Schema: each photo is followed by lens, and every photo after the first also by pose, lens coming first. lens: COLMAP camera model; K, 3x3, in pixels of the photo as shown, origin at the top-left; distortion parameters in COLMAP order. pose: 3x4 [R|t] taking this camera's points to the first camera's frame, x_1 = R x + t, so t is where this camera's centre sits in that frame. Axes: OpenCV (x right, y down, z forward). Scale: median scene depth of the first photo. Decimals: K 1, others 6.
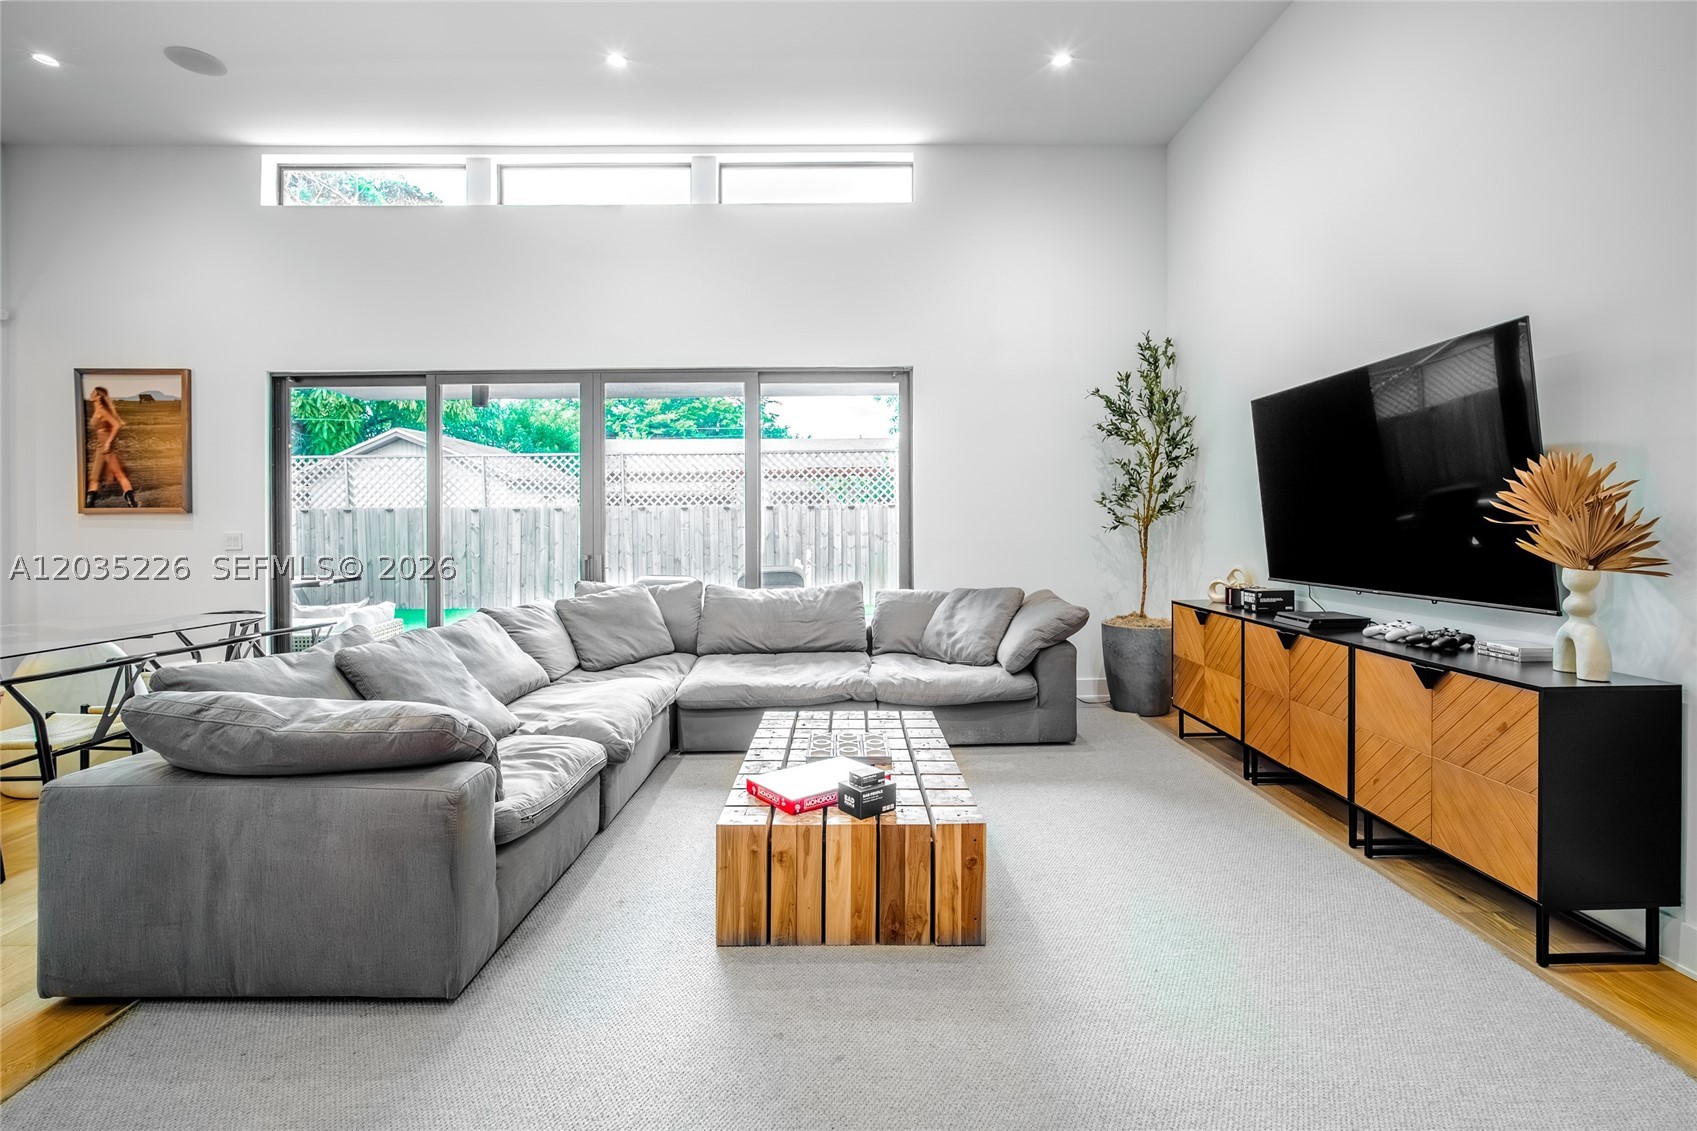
lens RADIAL K [[790.4, 0, 849.0], [0, 790.4, 523.5], [0, 0, 1]] dist [-0.003816, 0.000548]
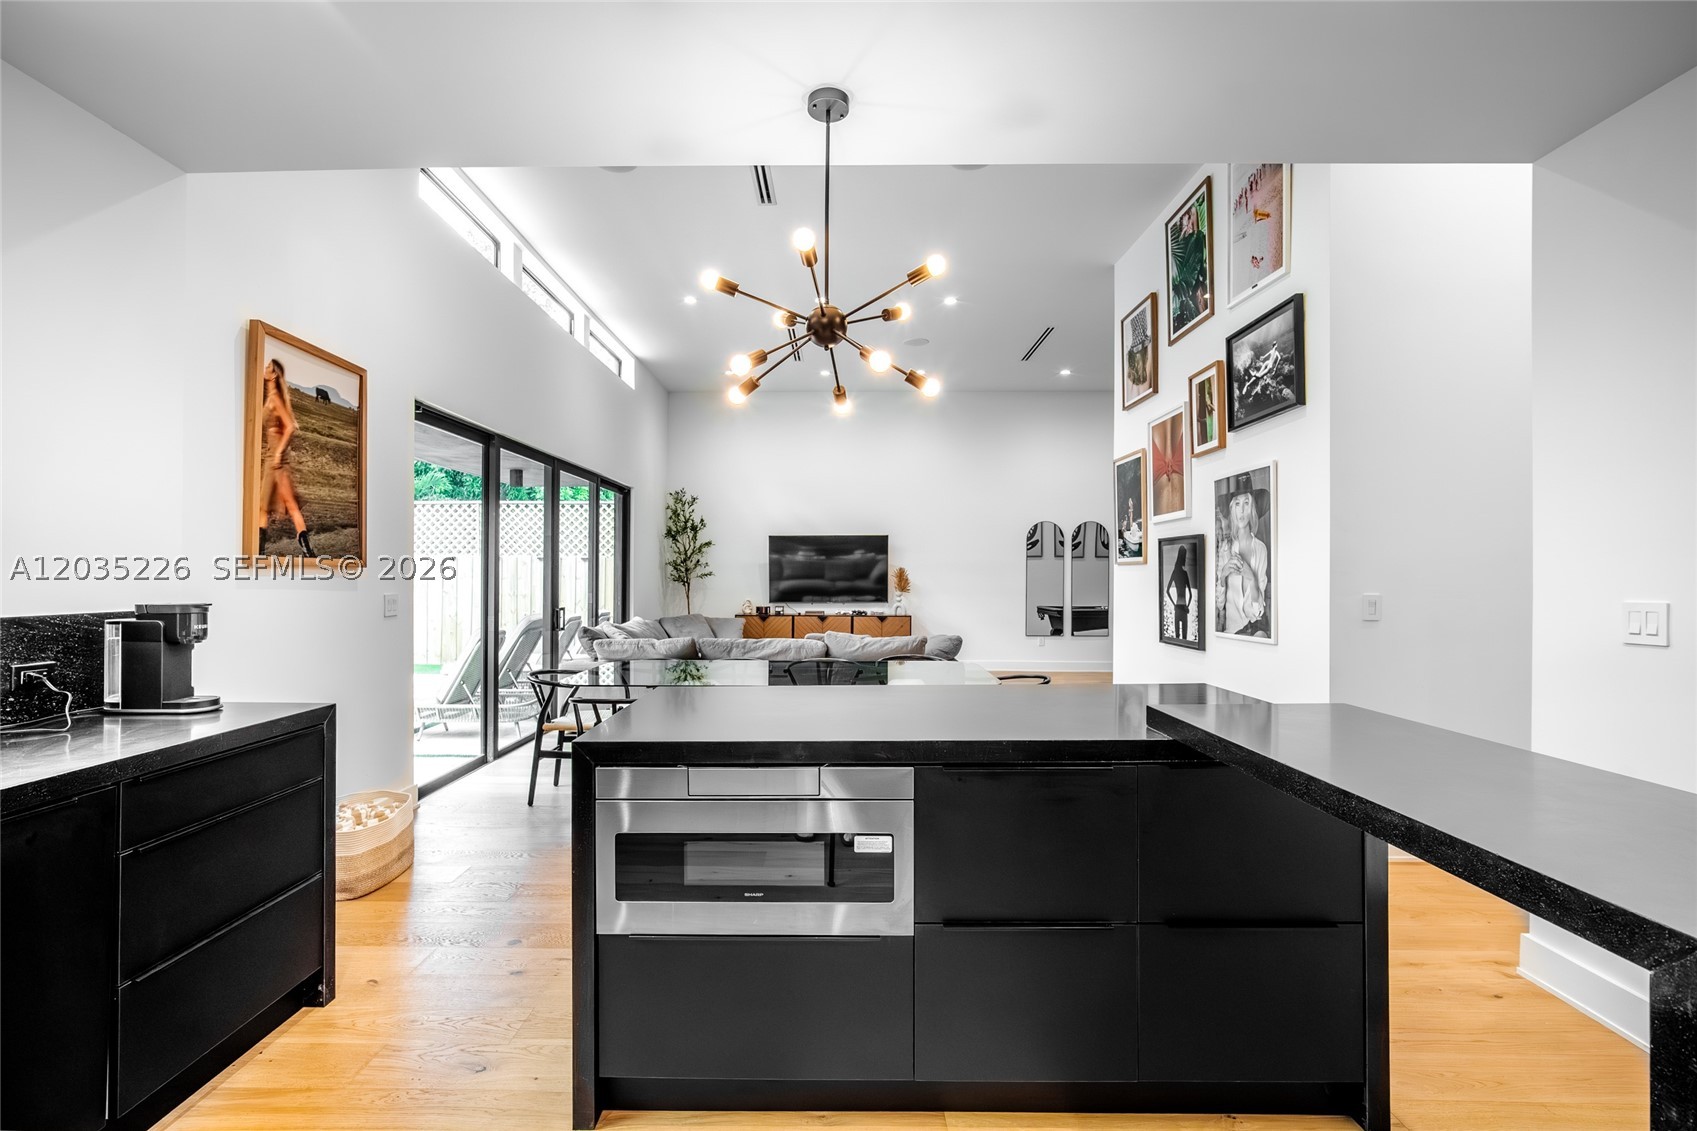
lens RADIAL K [[751.0, 0, 821.1], [0, 751.0, 559.5], [0, 0, 1]] dist [-0.005766, 0.000100]
pose [[0.030919, 0.028797, 0.999107, -1.577387], [-0.000950, 0.999585, -0.028782, -0.001340], [-0.999521, -0.000059, 0.030934, 0.580103]]
